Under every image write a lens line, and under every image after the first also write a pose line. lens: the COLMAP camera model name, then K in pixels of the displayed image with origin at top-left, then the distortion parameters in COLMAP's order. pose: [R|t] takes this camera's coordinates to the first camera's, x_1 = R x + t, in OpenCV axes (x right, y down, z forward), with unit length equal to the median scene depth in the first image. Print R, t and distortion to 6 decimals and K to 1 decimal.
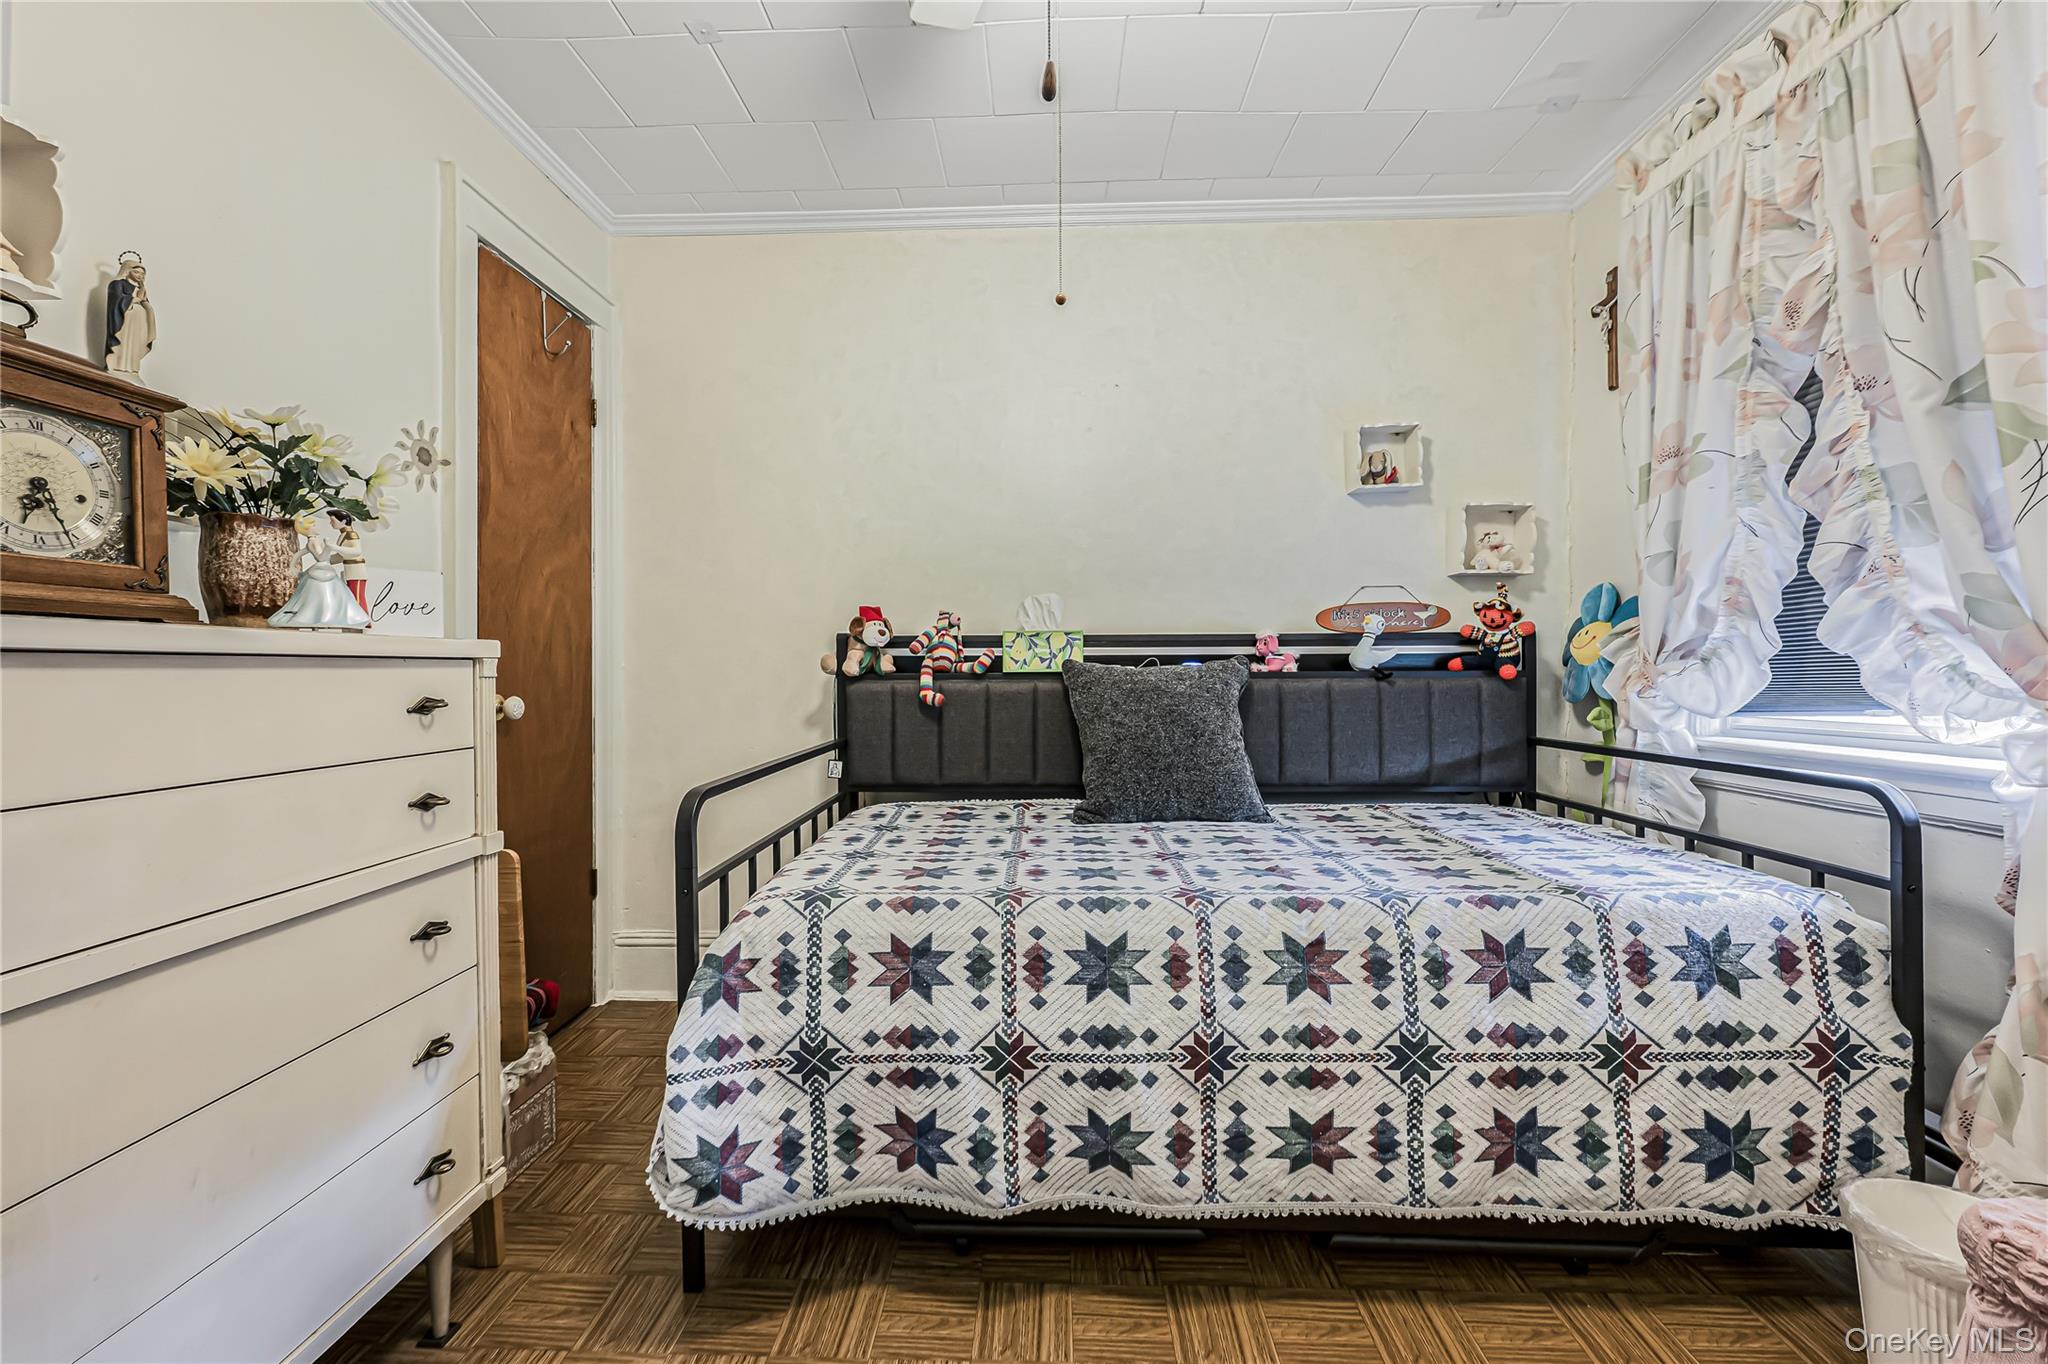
lens RADIAL K [[819.7, 0, 1018.1], [0, 819.7, 695.4], [0, 0, 1]] dist [0.000147, 0.000055]
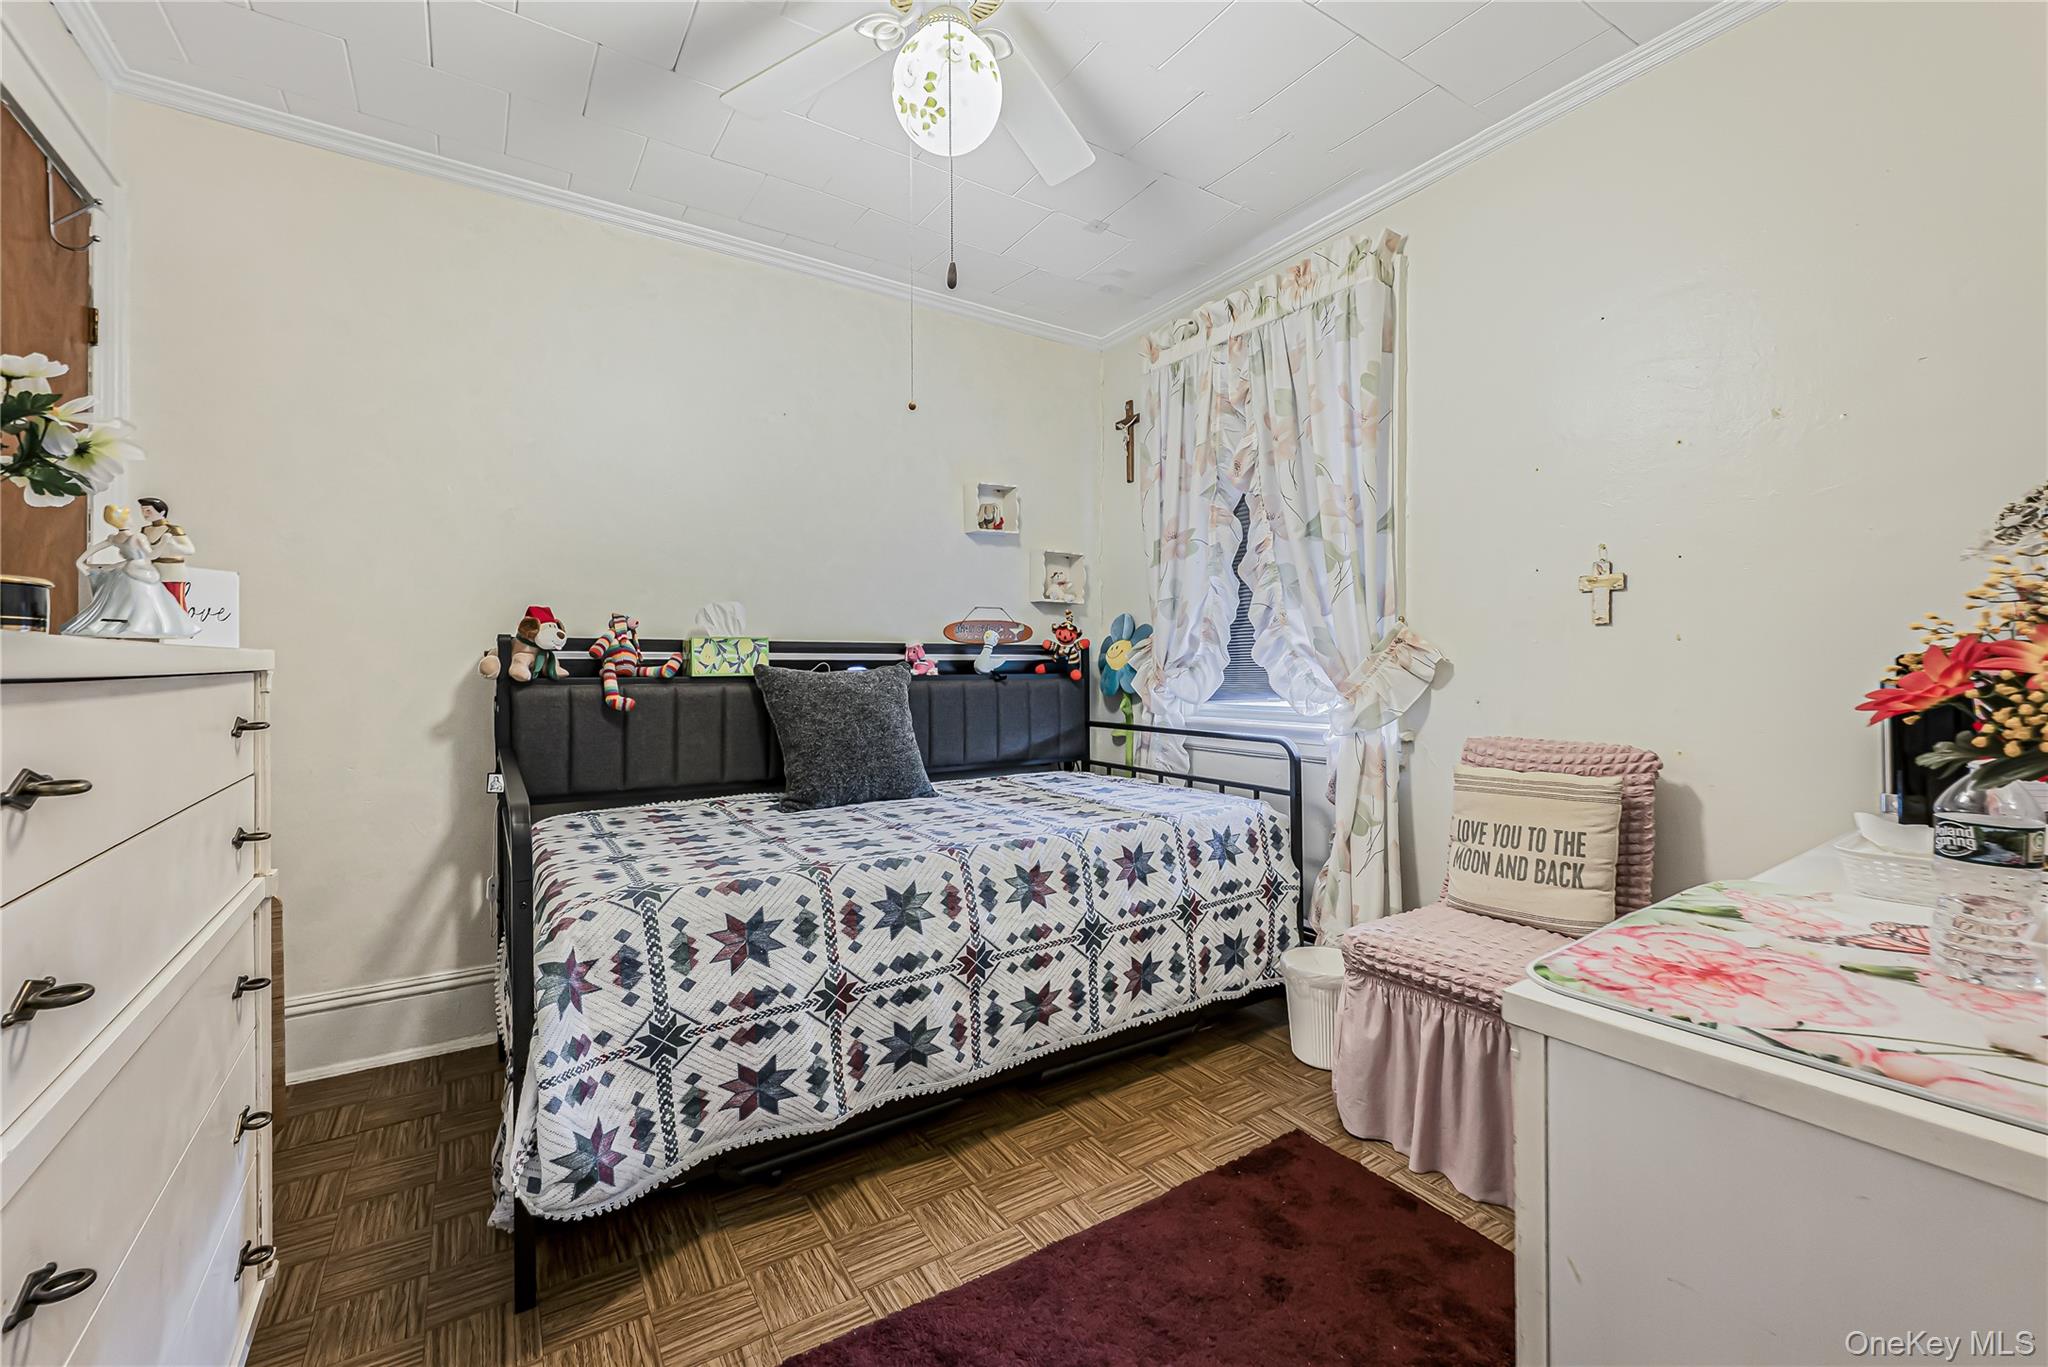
lens RADIAL K [[852.8, 0, 1026.4], [0, 852.8, 686.6], [0, 0, 1]] dist [0.000608, -0.000542]
pose [[0.808865, -0.011370, 0.587884, -0.516142], [0.013335, 0.999911, 0.000991, -0.017555], [-0.587843, 0.007038, 0.808945, -0.197515]]
